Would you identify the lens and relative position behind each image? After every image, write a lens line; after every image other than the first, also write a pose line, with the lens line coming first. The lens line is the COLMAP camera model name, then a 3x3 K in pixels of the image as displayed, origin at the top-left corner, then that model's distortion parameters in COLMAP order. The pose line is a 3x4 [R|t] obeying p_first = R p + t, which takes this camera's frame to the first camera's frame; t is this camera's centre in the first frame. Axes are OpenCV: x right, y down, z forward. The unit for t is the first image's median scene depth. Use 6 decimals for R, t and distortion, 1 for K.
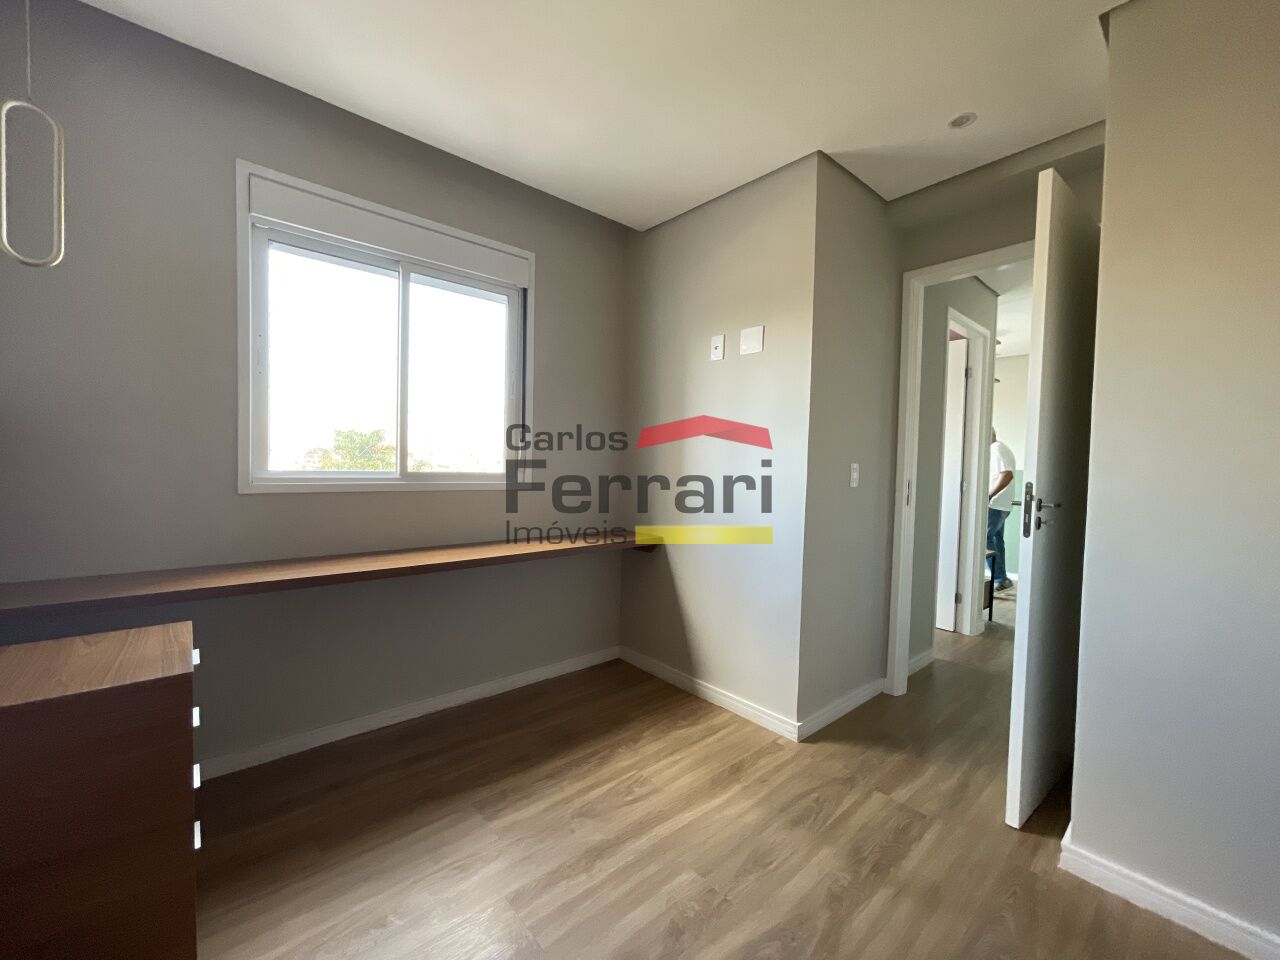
lens RADIAL K [[518.8, 0, 640.2], [0, 518.8, 479.7], [0, 0, 1]] dist [-0.005934, 0.000623]
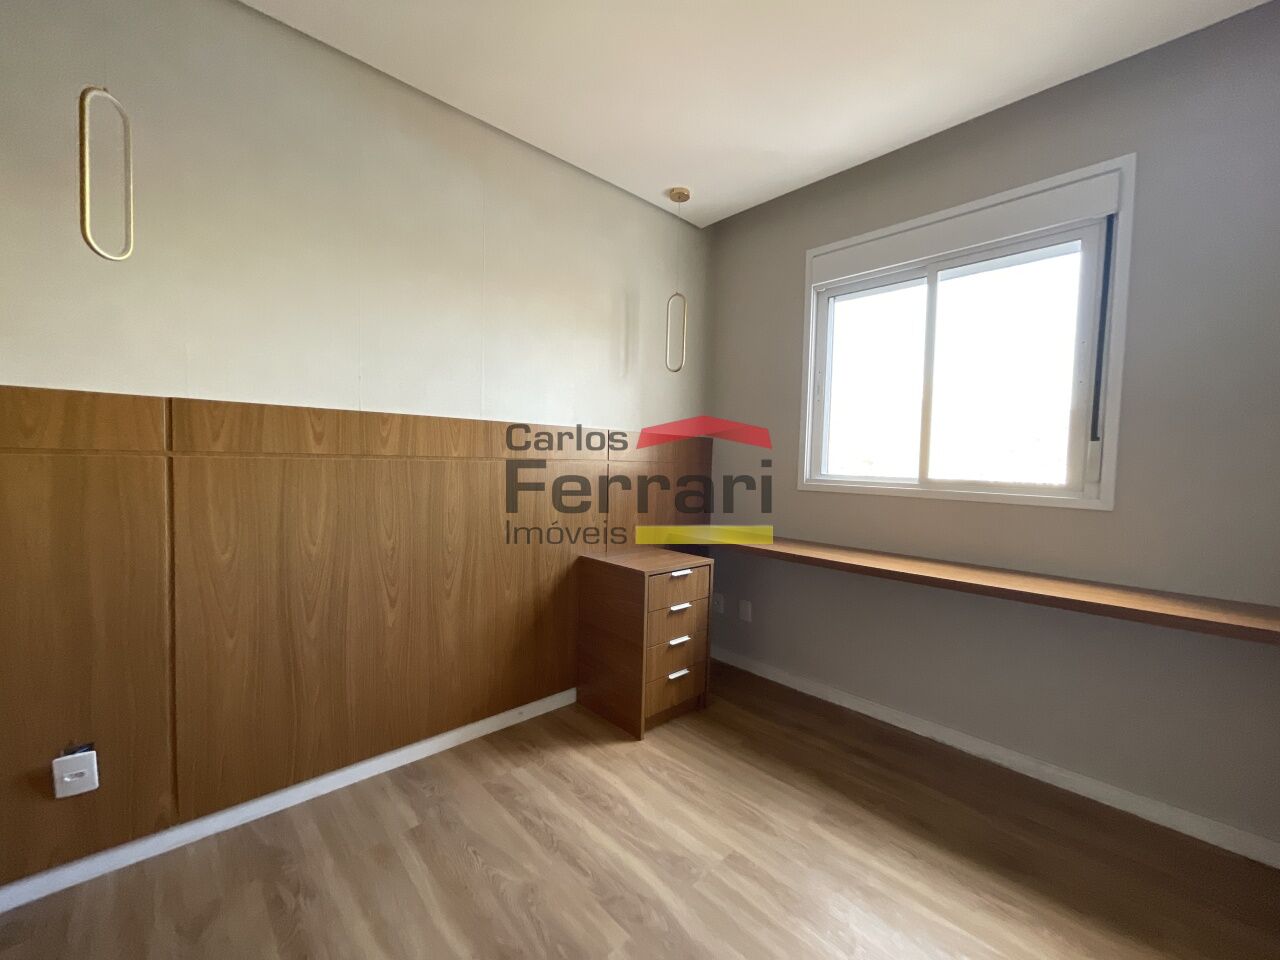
lens RADIAL K [[518.8, 0, 641.9], [0, 518.8, 483.3], [0, 0, 1]] dist [-0.005934, 0.000623]
pose [[0.032463, 0.023944, -0.999186, 0.502838], [-0.054553, 0.998265, 0.022150, 0.000848], [0.997983, 0.053790, 0.033713, 0.435224]]
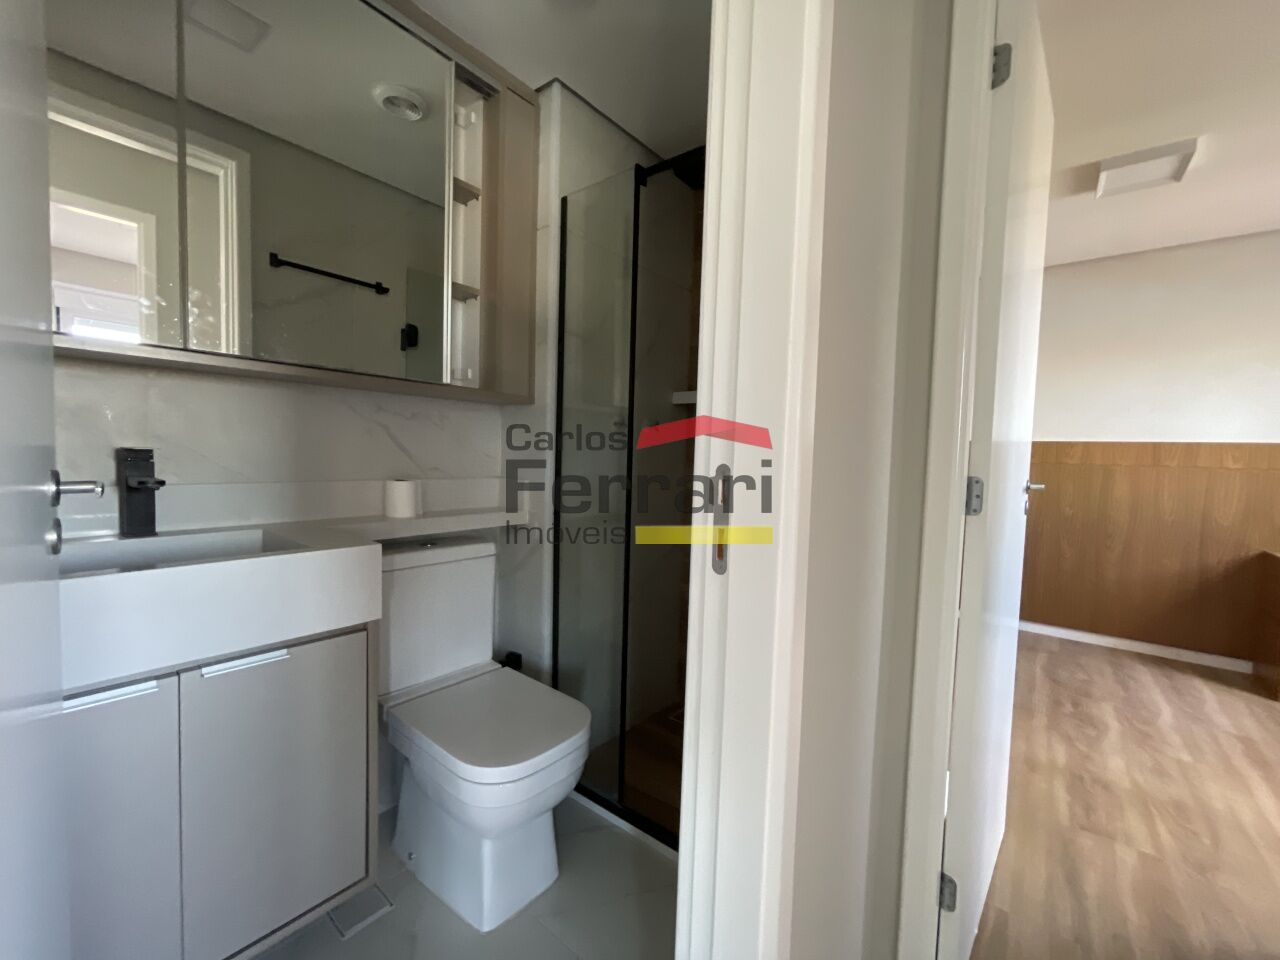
lens RADIAL K [[518.8, 0, 635.0], [0, 518.8, 477.9], [0, 0, 1]] dist [-0.005934, 0.000623]
pose [[-0.984466, -0.047412, -0.169053, 1.166309], [-0.061446, 0.994997, 0.078771, -0.001582], [0.164473, 0.087935, -0.982454, 1.314025]]
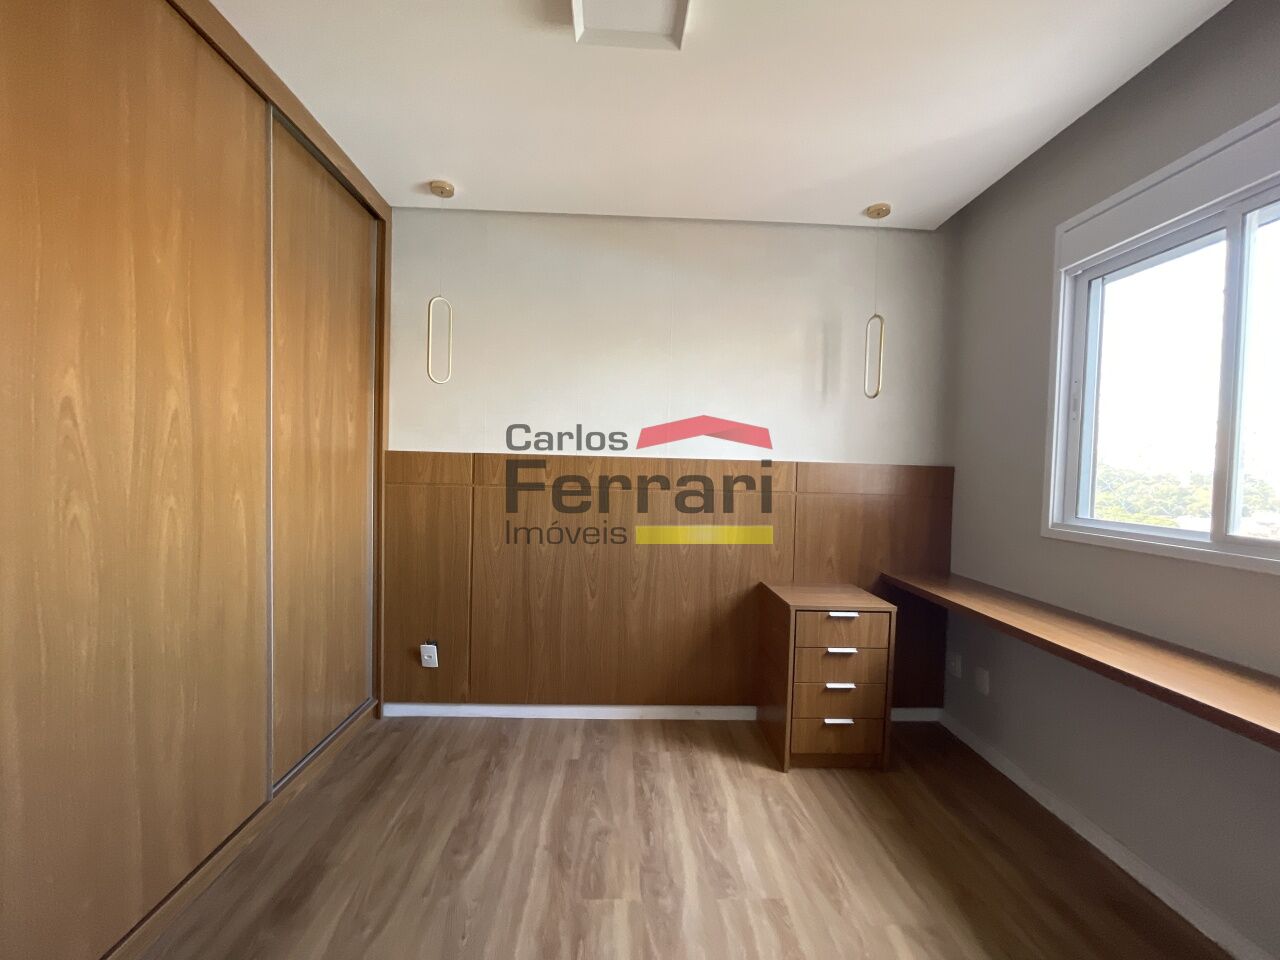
lens RADIAL K [[518.8, 0, 634.9], [0, 518.8, 481.0], [0, 0, 1]] dist [-0.005934, 0.000623]
pose [[-0.637224, -0.020113, -0.770416, 0.483920], [-0.064999, 0.997500, 0.027720, -0.051573], [0.767933, 0.067740, -0.636939, 0.843949]]
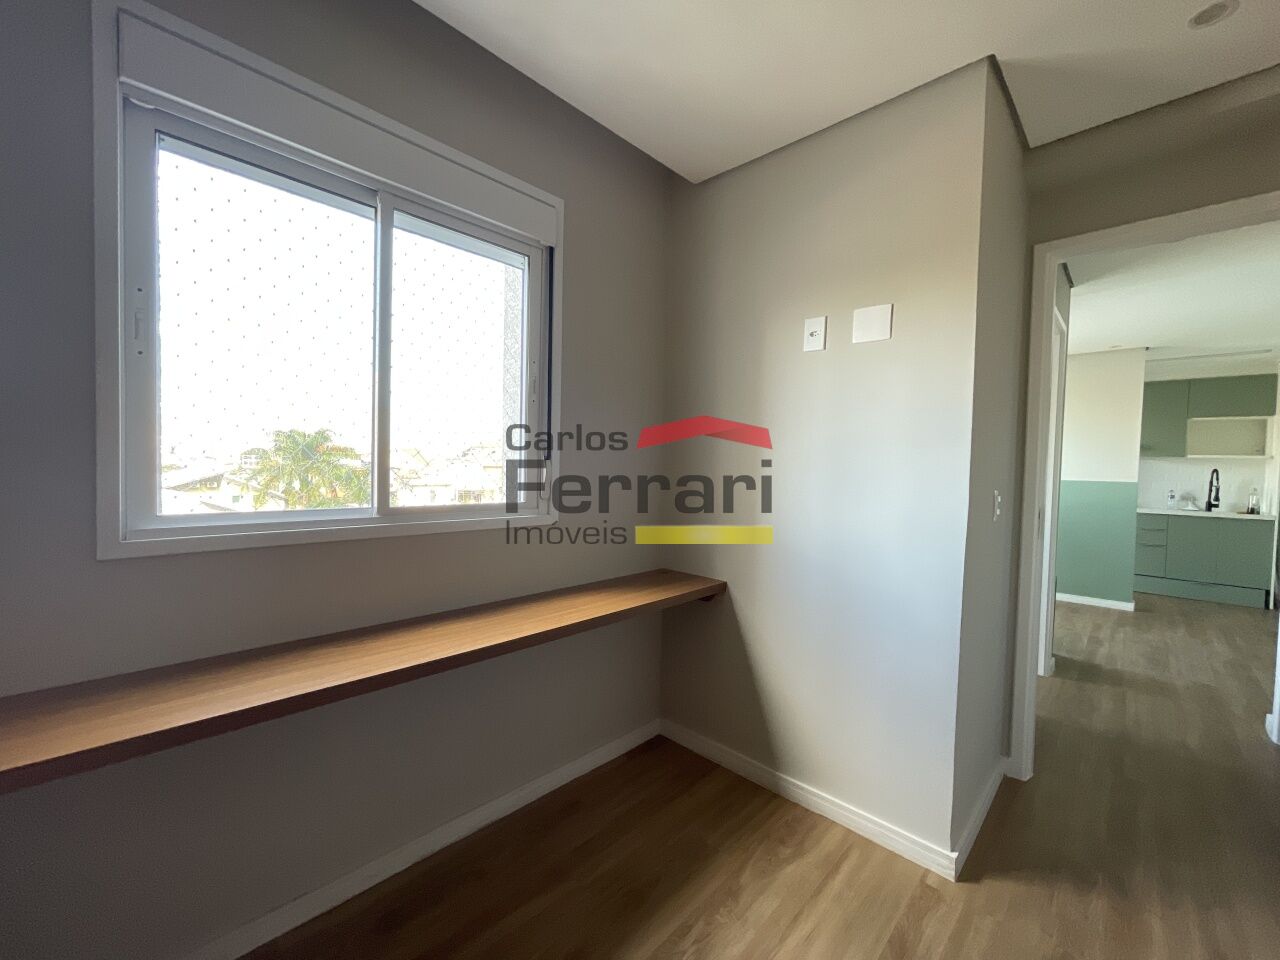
lens RADIAL K [[518.8, 0, 640.0], [0, 518.8, 480.4], [0, 0, 1]] dist [-0.005934, 0.000623]
pose [[0.996631, -0.003126, 0.081961, -0.180938], [0.003070, 0.999995, 0.000805, -0.050442], [-0.081963, -0.000551, 0.996635, 0.307069]]
